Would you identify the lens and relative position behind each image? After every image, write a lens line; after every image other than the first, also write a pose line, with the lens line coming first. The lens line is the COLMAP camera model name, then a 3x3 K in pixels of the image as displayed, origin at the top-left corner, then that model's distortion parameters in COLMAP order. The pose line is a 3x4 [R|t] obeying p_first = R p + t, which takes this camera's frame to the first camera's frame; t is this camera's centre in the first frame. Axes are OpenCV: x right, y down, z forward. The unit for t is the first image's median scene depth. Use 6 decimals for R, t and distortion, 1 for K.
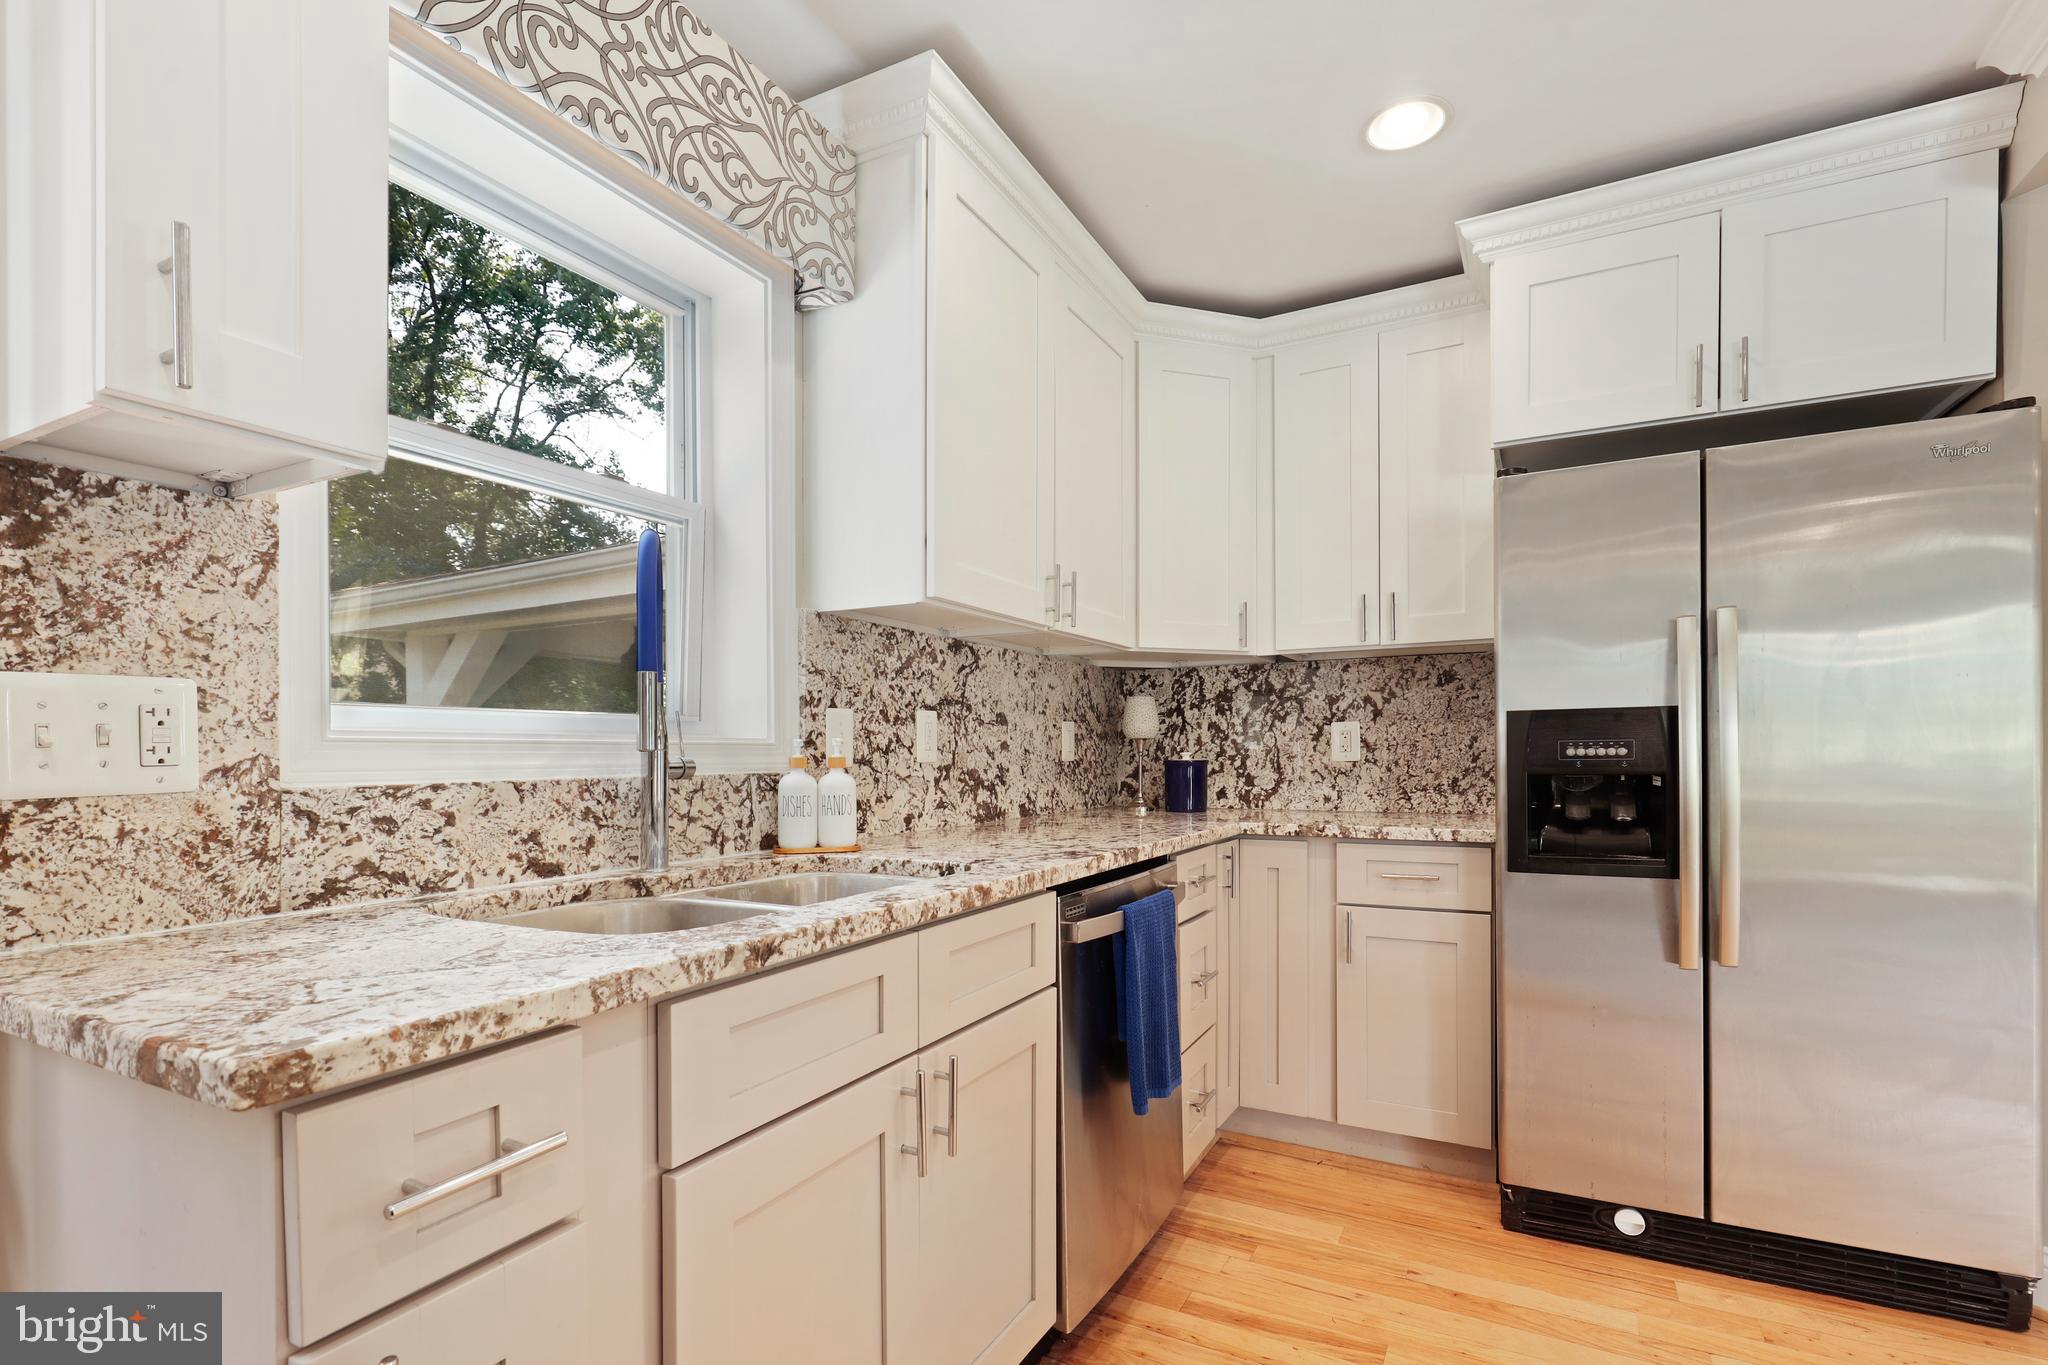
lens RADIAL K [[949.9, 0, 1030.8], [0, 949.9, 757.1], [0, 0, 1]] dist [0.001107, -0.000088]
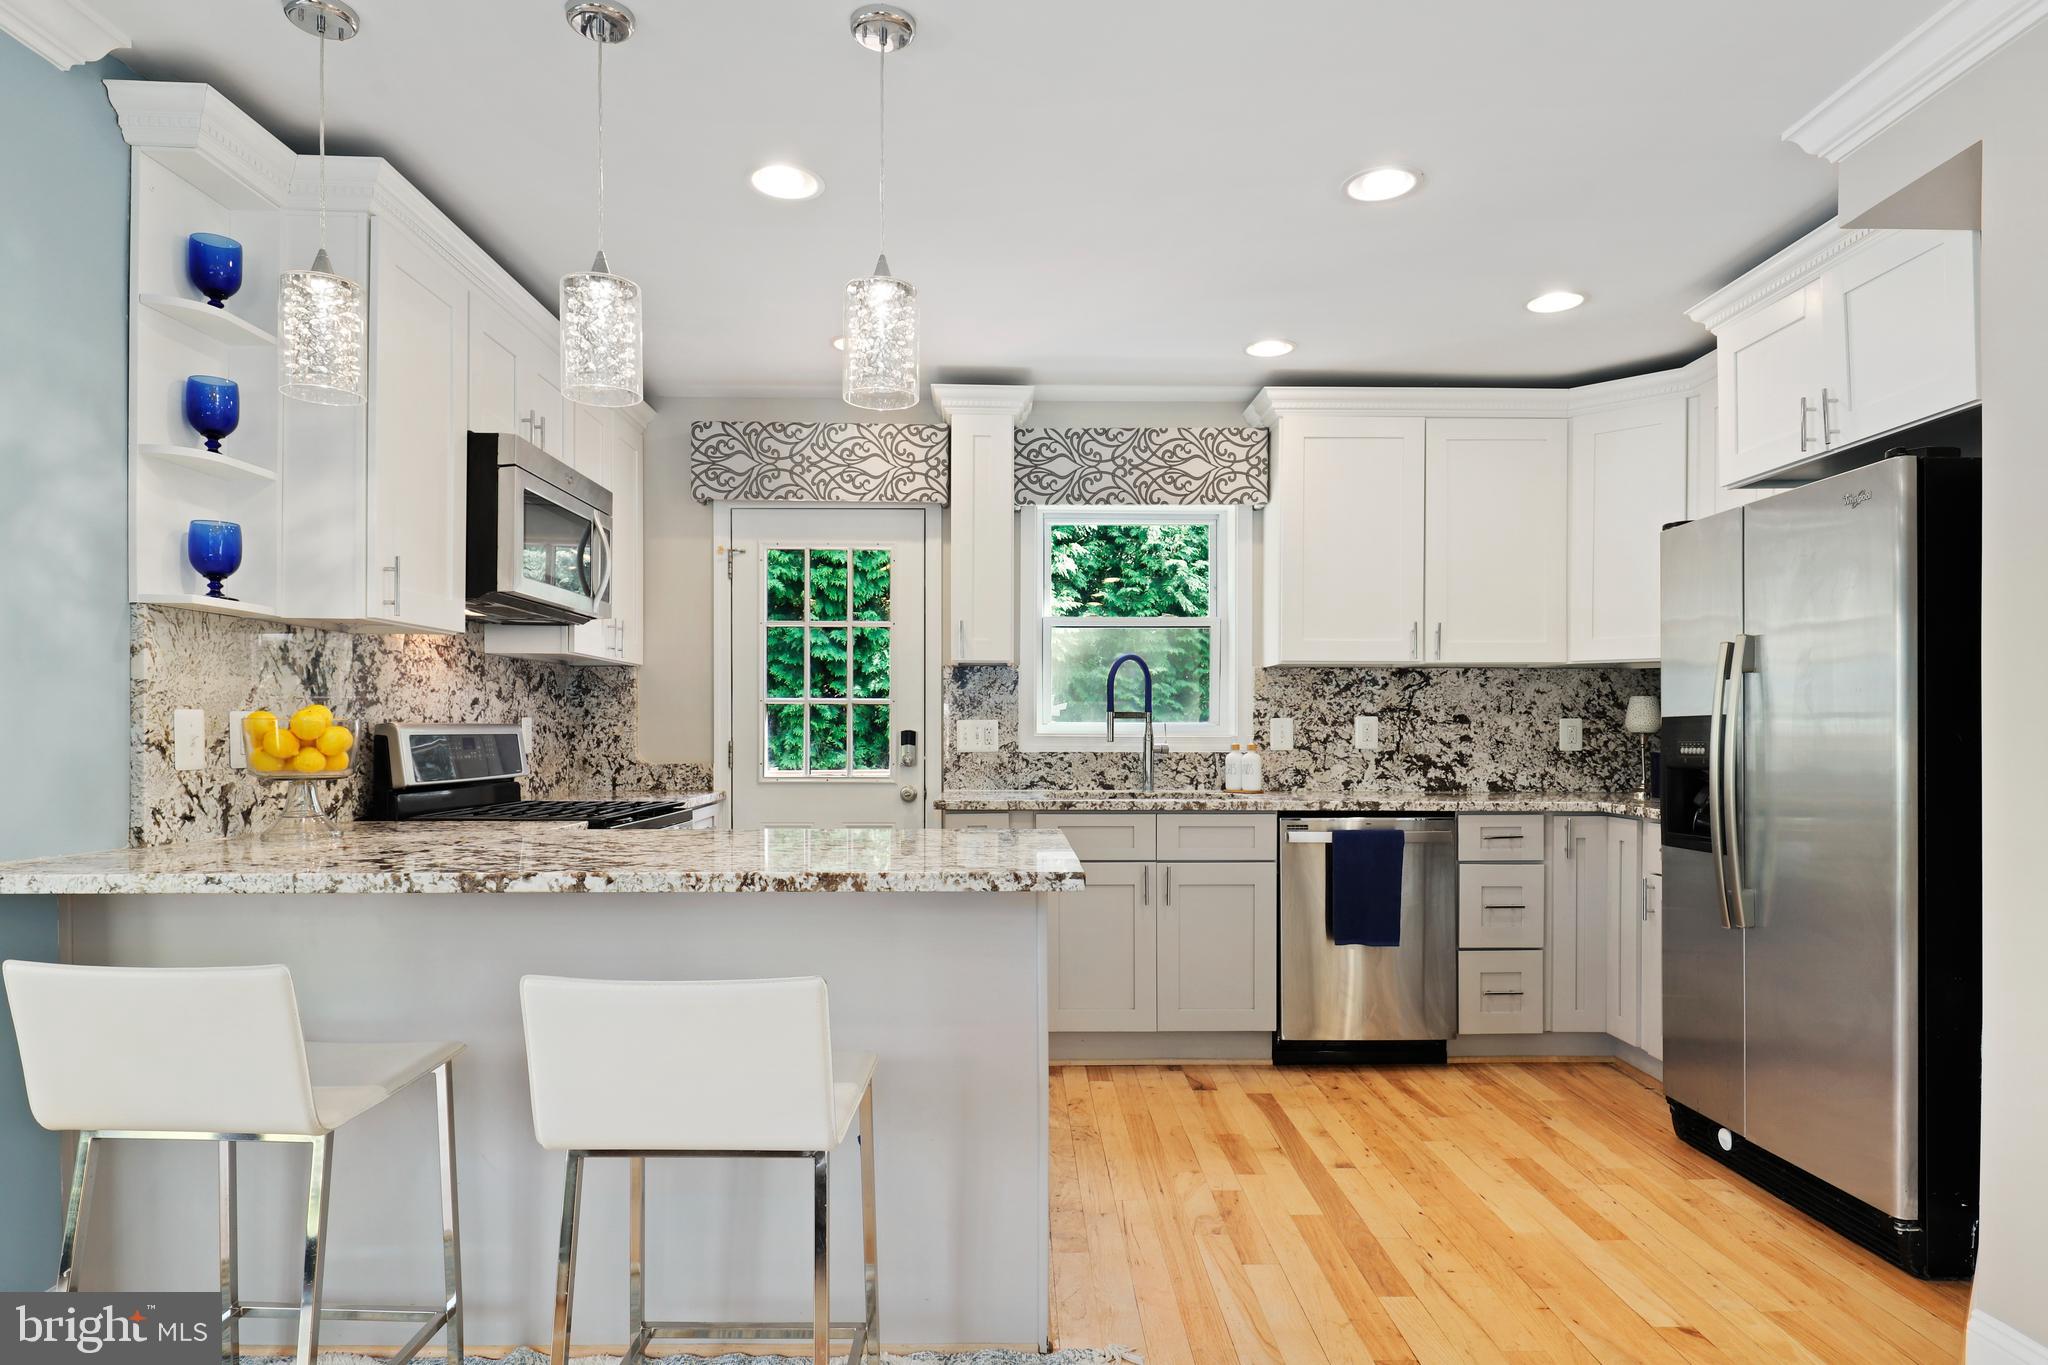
lens RADIAL K [[1174.1, 0, 1024.7], [0, 1174.1, 739.8], [0, 0, 1]] dist [0.001761, 0.001178]
pose [[0.479821, 0.012294, -0.877280, 1.462033], [-0.009856, 0.999914, 0.008623, -0.022930], [0.877311, 0.004509, 0.479901, -0.487885]]
